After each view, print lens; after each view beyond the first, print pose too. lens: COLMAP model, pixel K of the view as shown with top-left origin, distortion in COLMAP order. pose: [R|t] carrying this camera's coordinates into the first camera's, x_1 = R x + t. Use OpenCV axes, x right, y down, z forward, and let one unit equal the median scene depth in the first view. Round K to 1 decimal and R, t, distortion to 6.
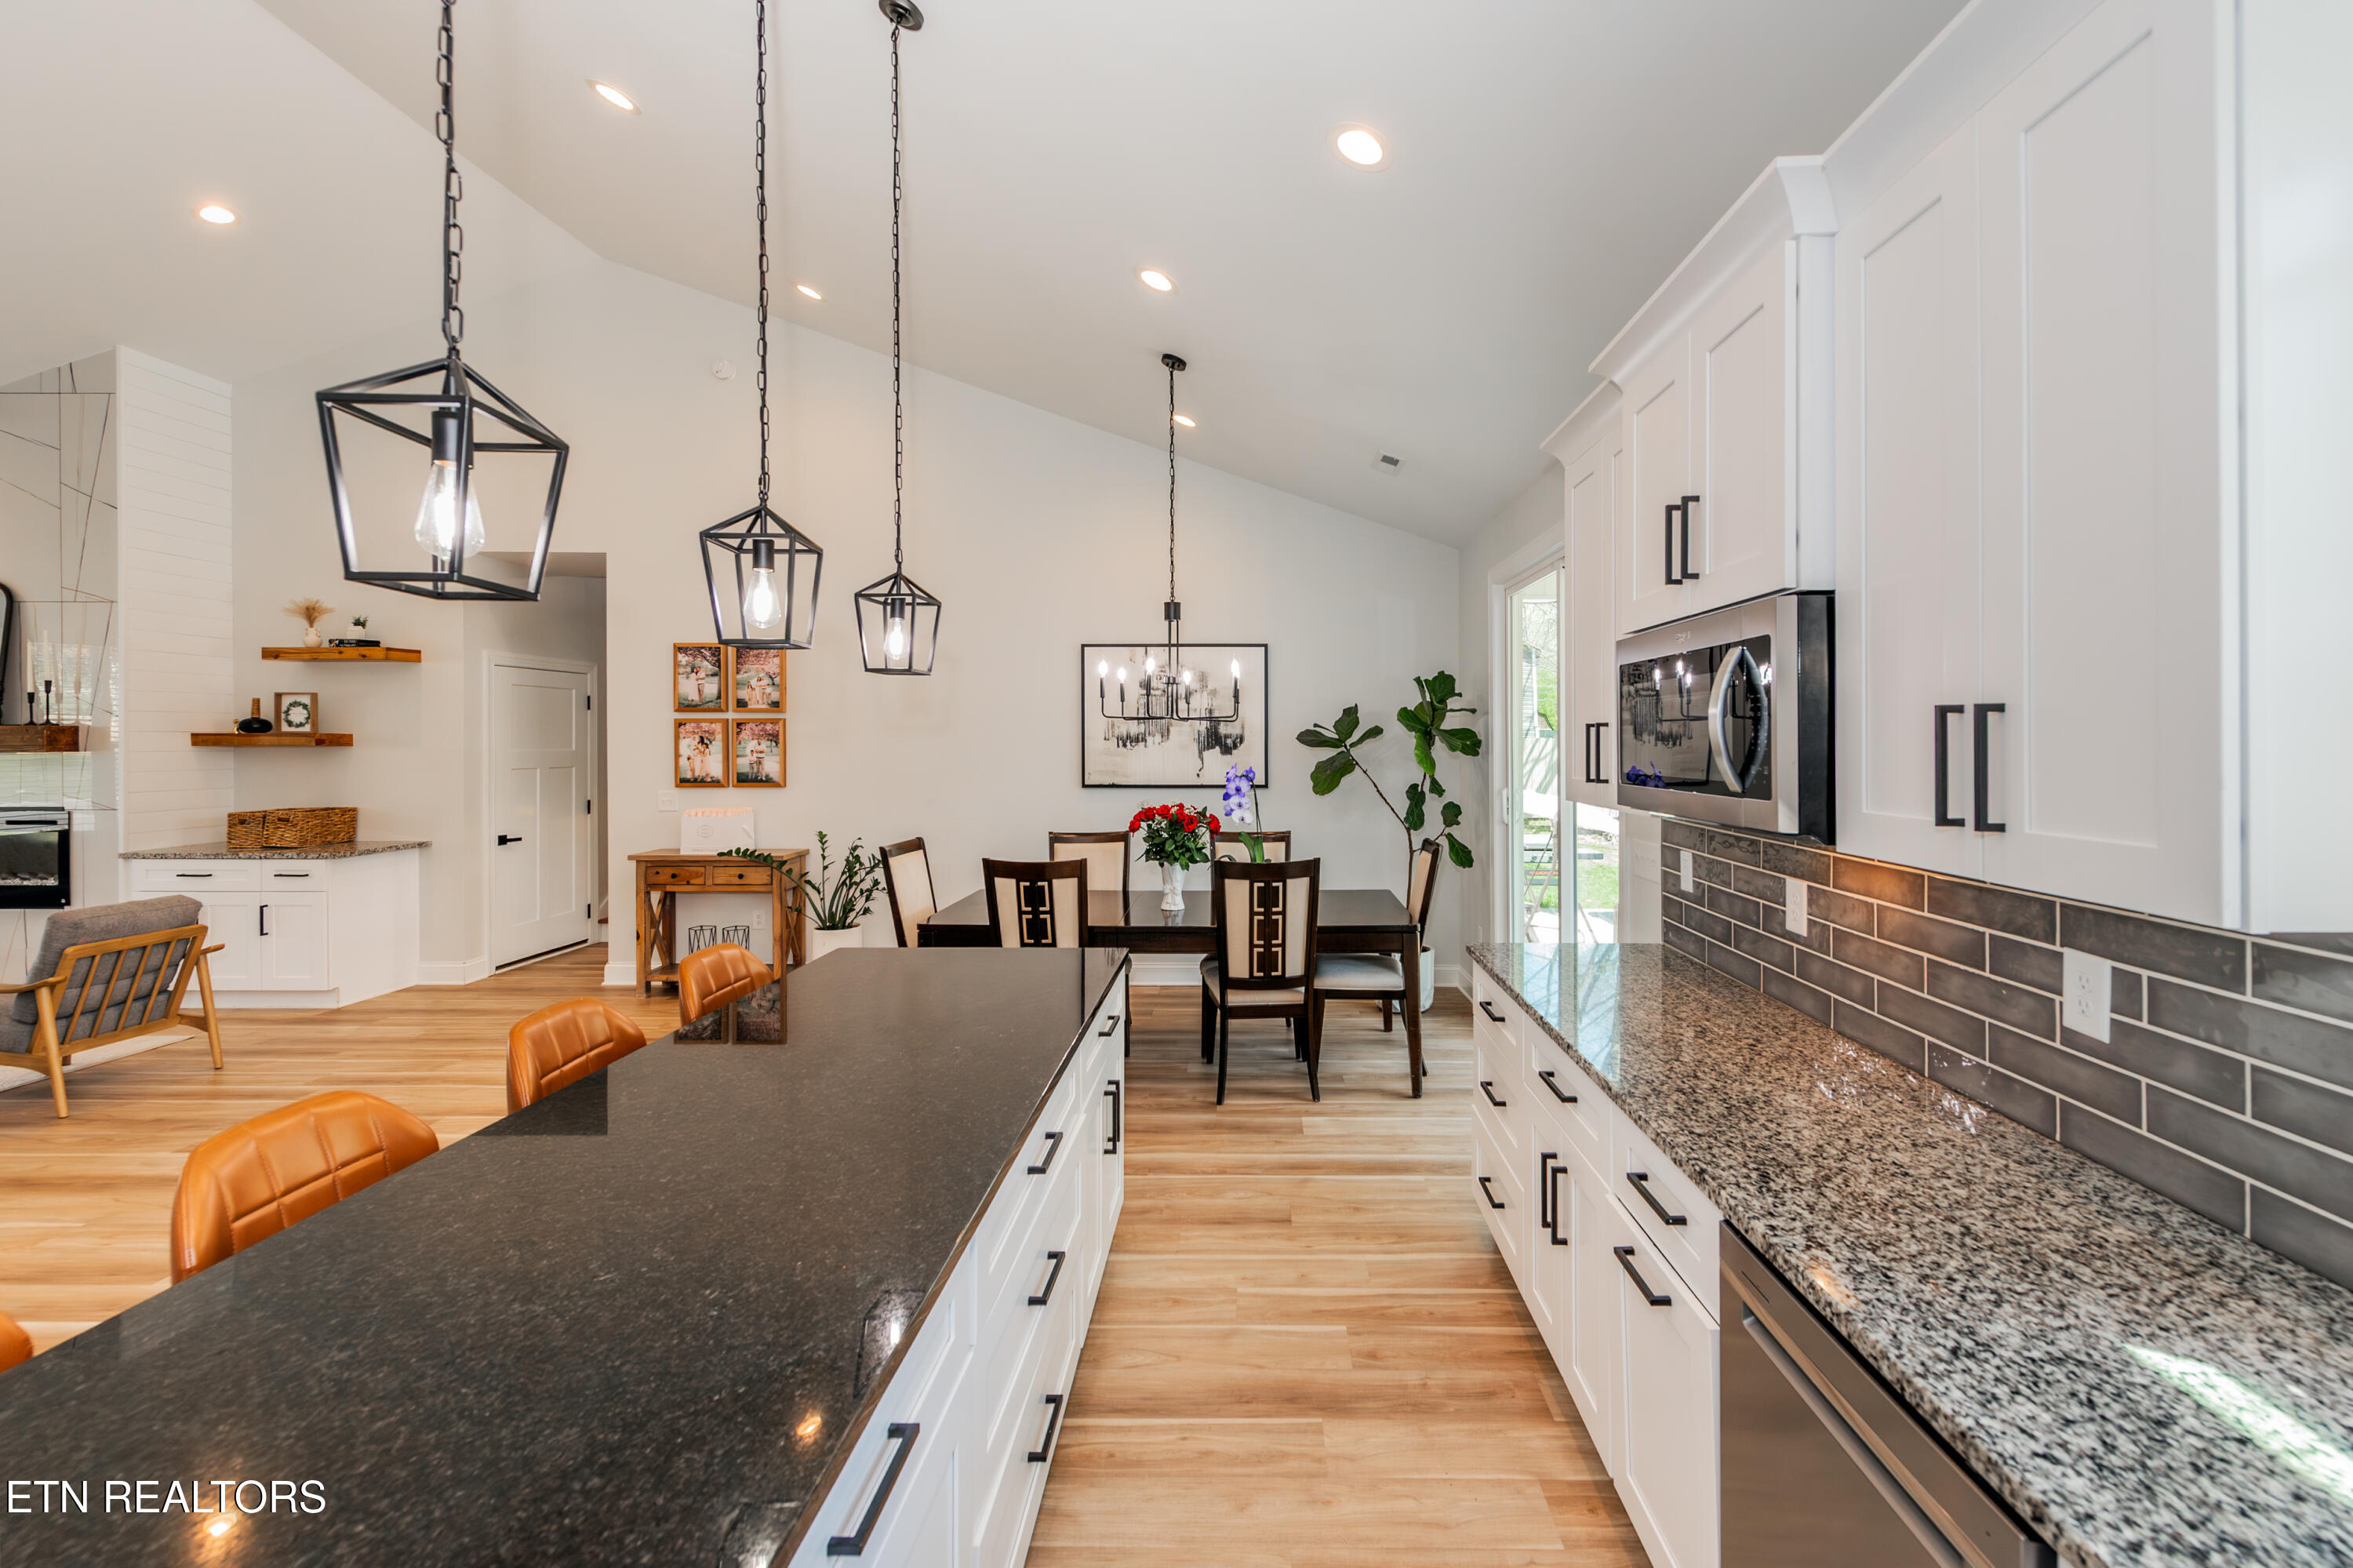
lens RADIAL K [[961.0, 0, 1241.2], [0, 961.0, 714.5], [0, 0, 1]] dist [0.021977, -0.009418]
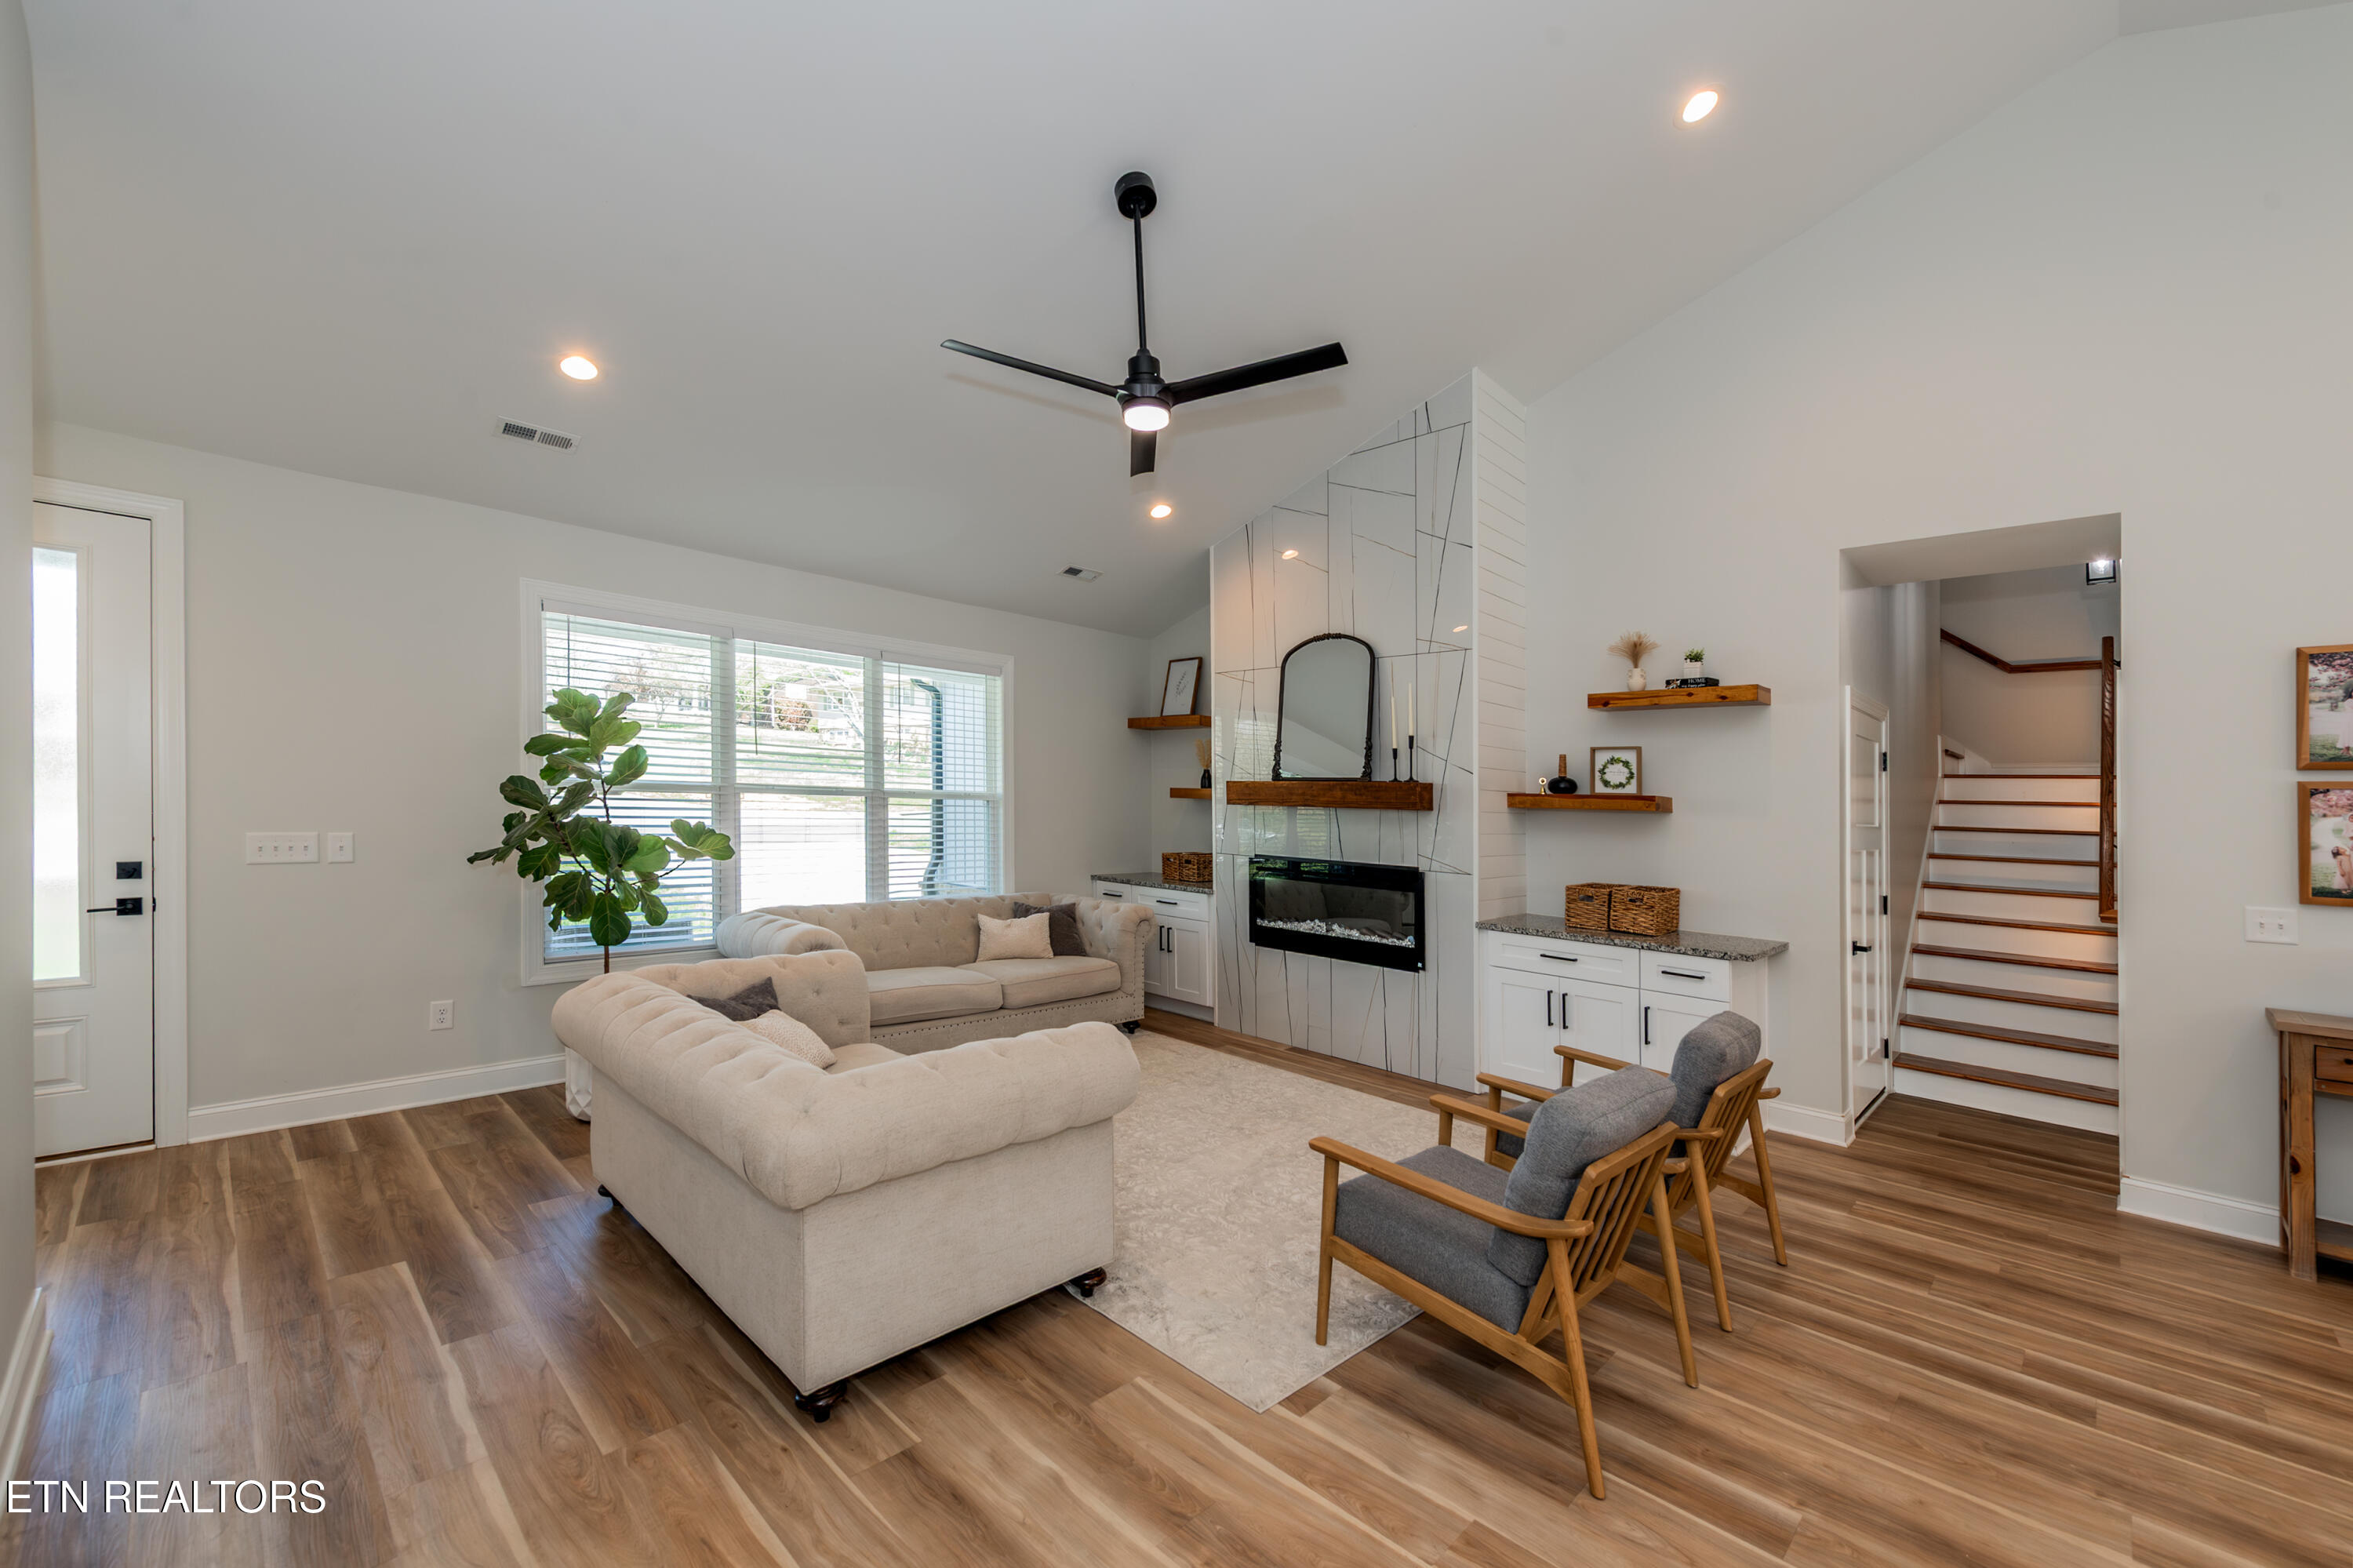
lens RADIAL K [[945.8, 0, 1177.2], [0, 945.8, 799.9], [0, 0, 1]] dist [0.026861, -0.015047]
pose [[0.717033, 0.020987, -0.696723, -0.673213], [-0.017193, 0.999775, 0.012422, 0.019390], [0.696827, 0.003072, 0.717232, 0.149304]]
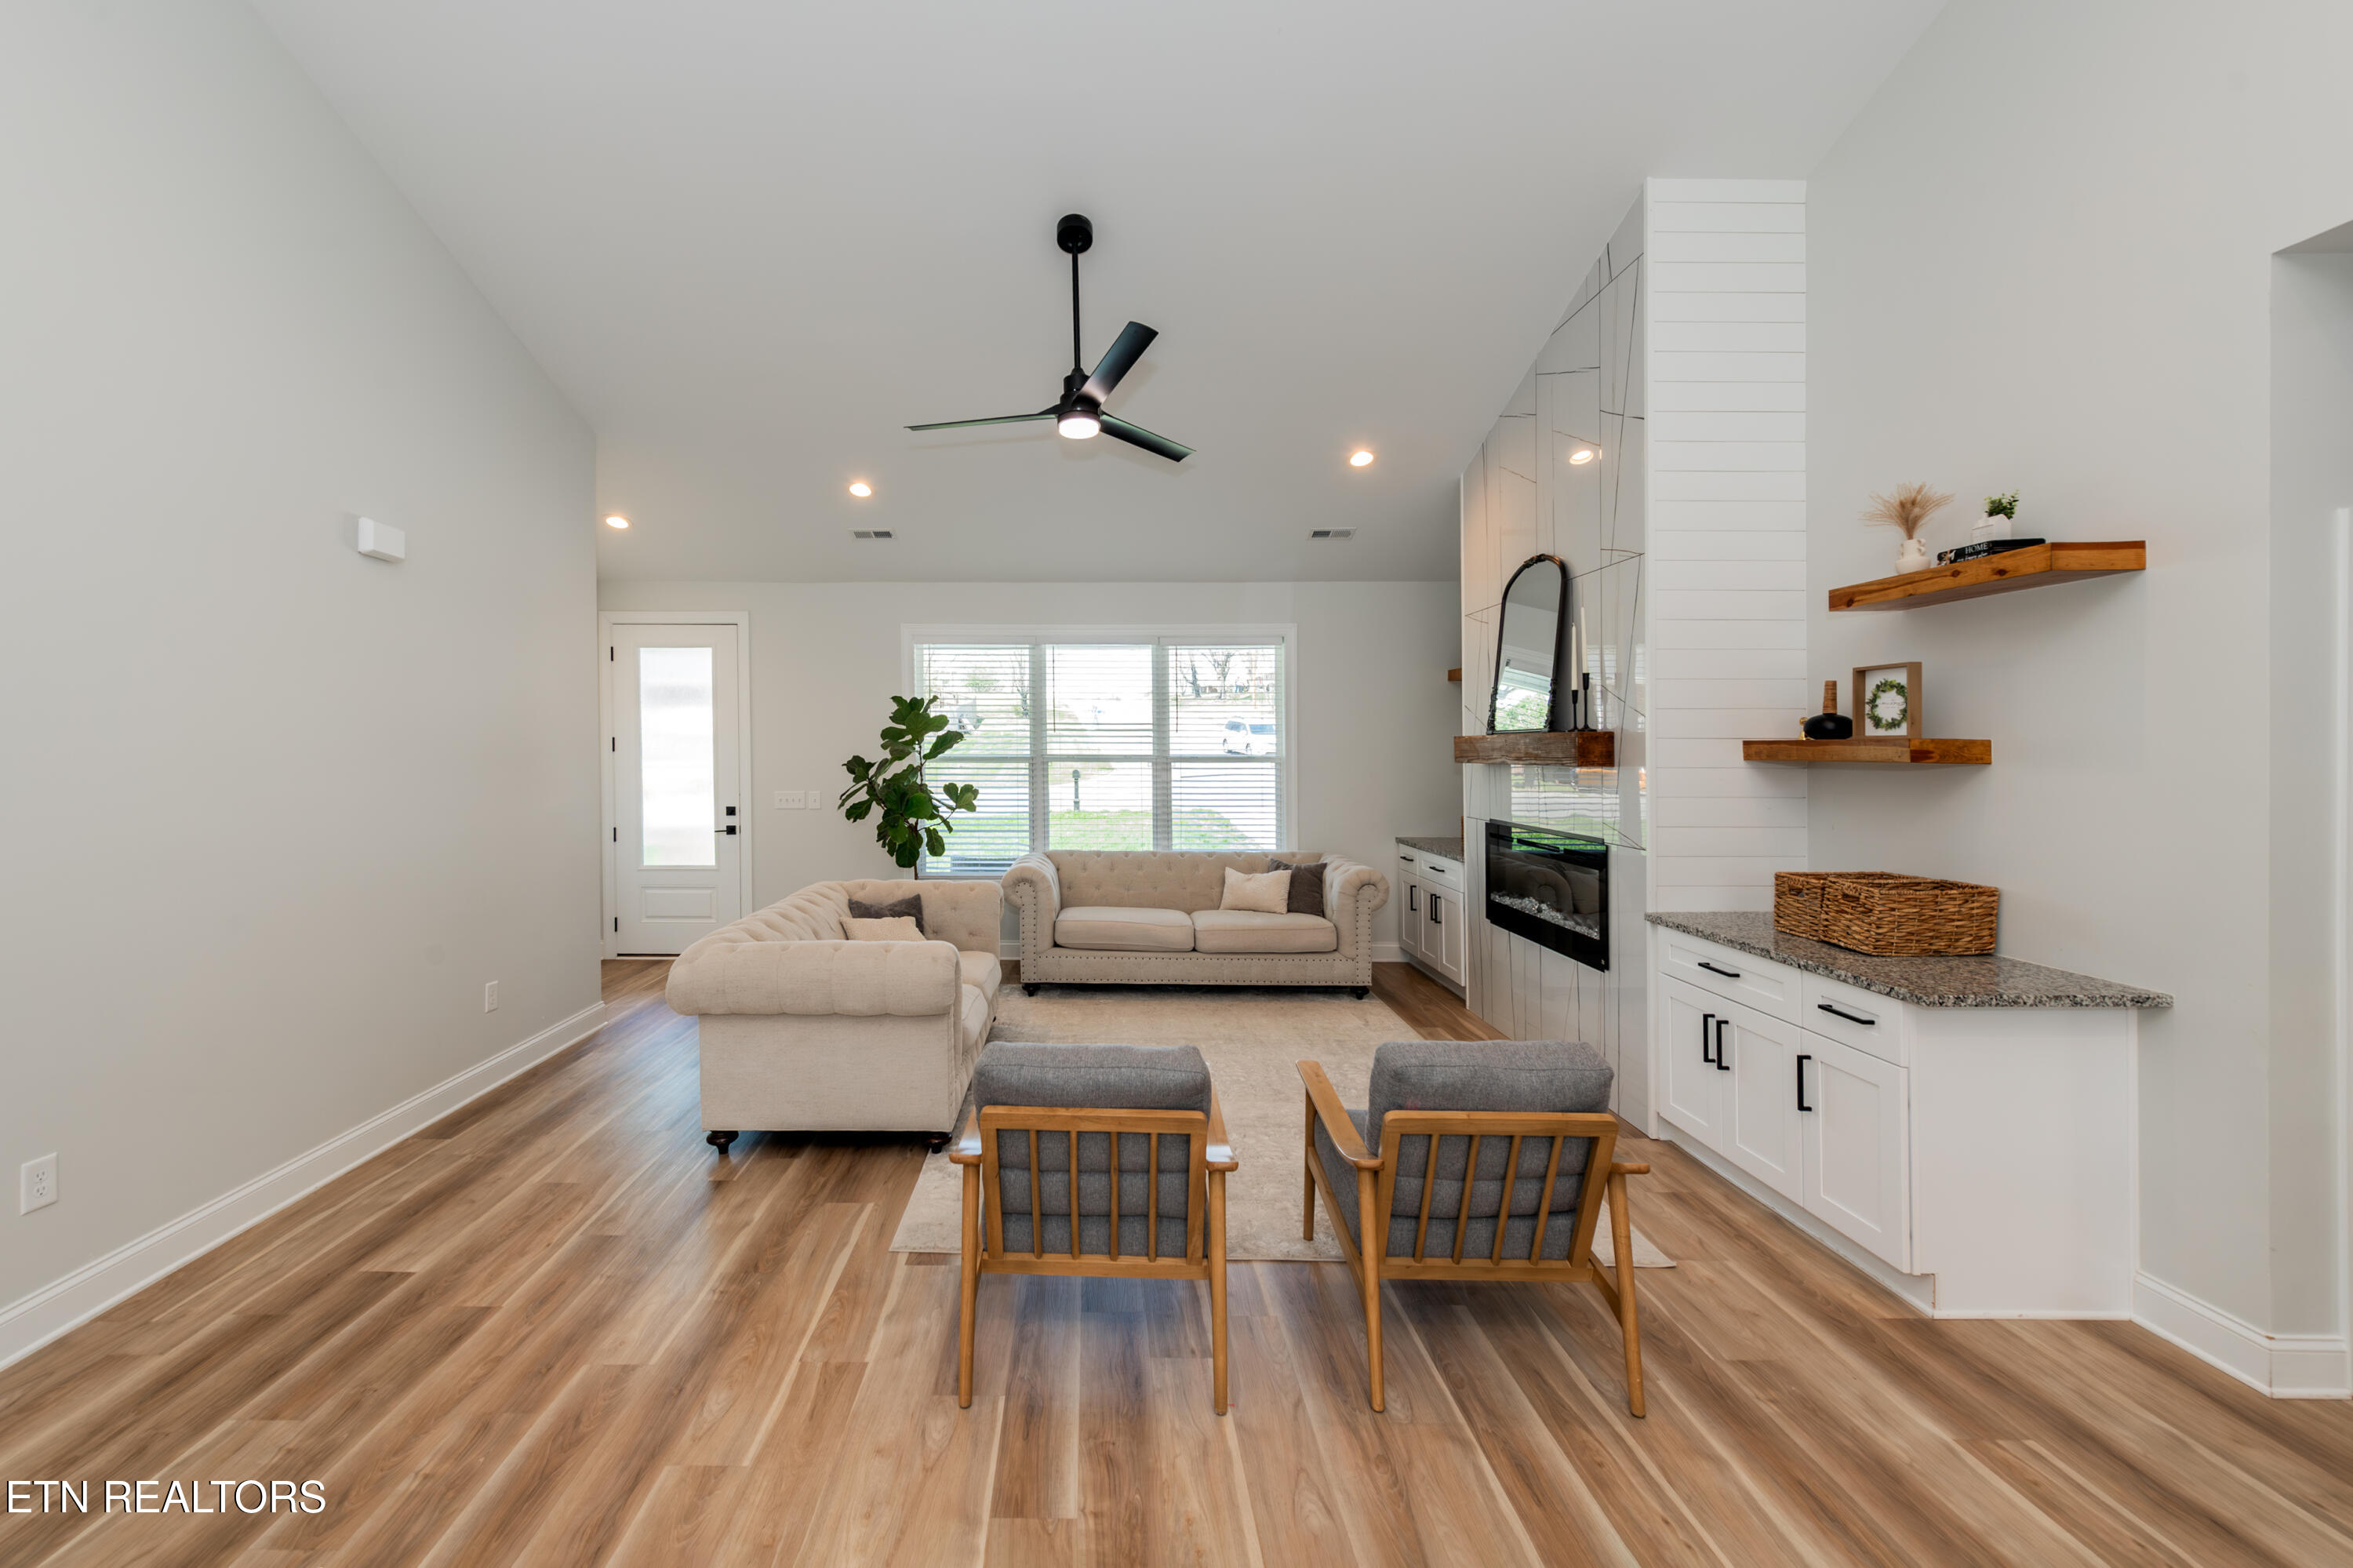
lens RADIAL K [[939.4, 0, 1076.5], [0, 939.4, 764.5], [0, 0, 1]] dist [0.018623, -0.006467]
pose [[-0.004826, 0.016757, -0.999848, -0.436251], [0.019085, 0.999679, 0.016663, 0.015863], [0.999806, -0.019002, -0.005144, 0.548317]]
